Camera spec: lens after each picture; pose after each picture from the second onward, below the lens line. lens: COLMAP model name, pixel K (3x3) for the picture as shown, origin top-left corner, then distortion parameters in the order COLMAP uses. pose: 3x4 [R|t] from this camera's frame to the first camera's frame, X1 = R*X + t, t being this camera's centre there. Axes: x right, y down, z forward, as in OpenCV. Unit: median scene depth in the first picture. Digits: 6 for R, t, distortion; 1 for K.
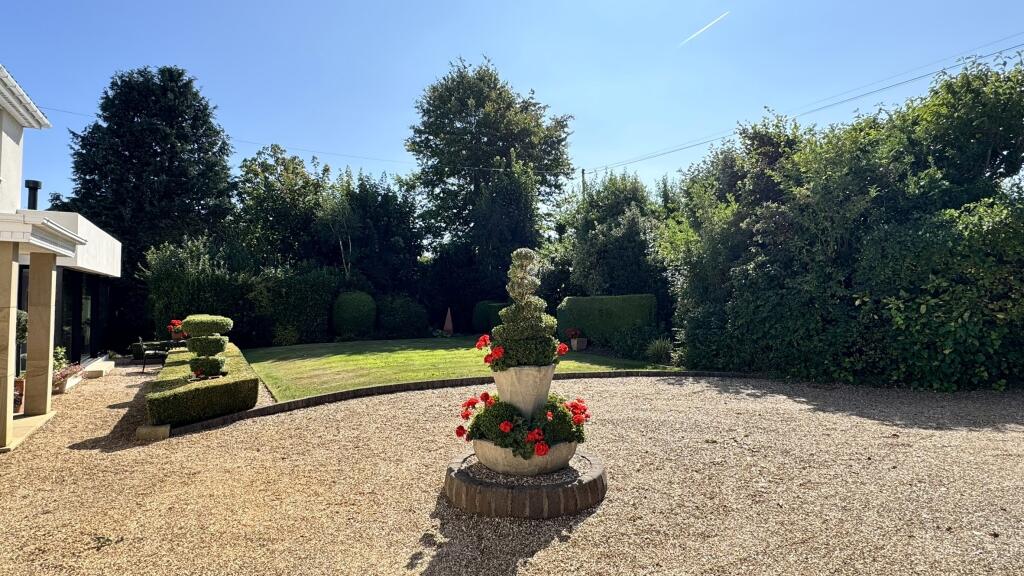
lens RADIAL K [[540.4, 0, 511.1], [0, 540.4, 286.2], [0, 0, 1]] dist [-0.002358, -0.000491]
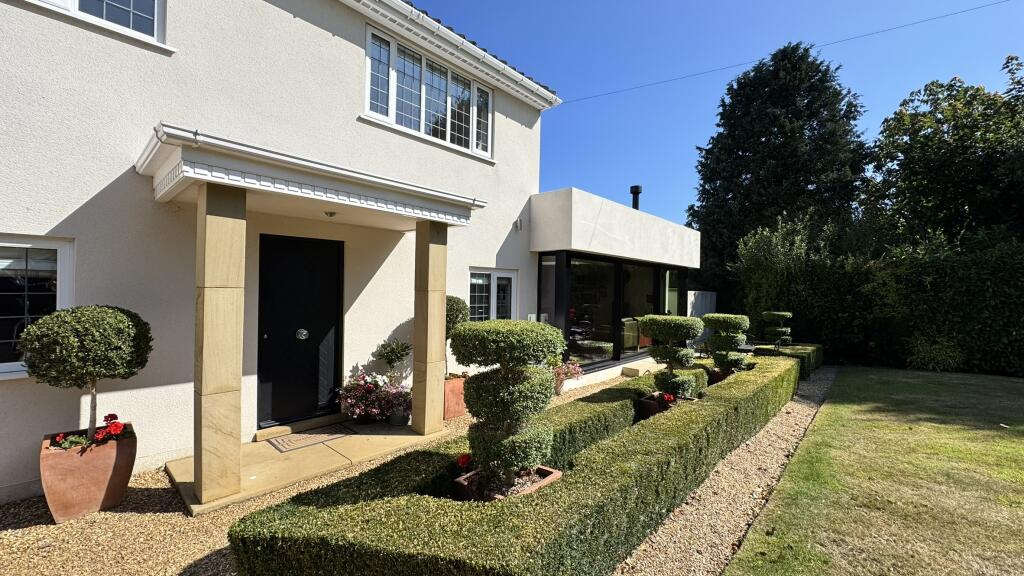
lens RADIAL K [[407.9, 0, 509.4], [0, 407.9, 287.5], [0, 0, 1]] dist [-0.002373, -0.000509]
pose [[0.297452, -0.005139, -0.954723, -0.105752], [0.006917, 0.999971, -0.003228, 0.012754], [0.954712, -0.005644, 0.297479, 0.352530]]
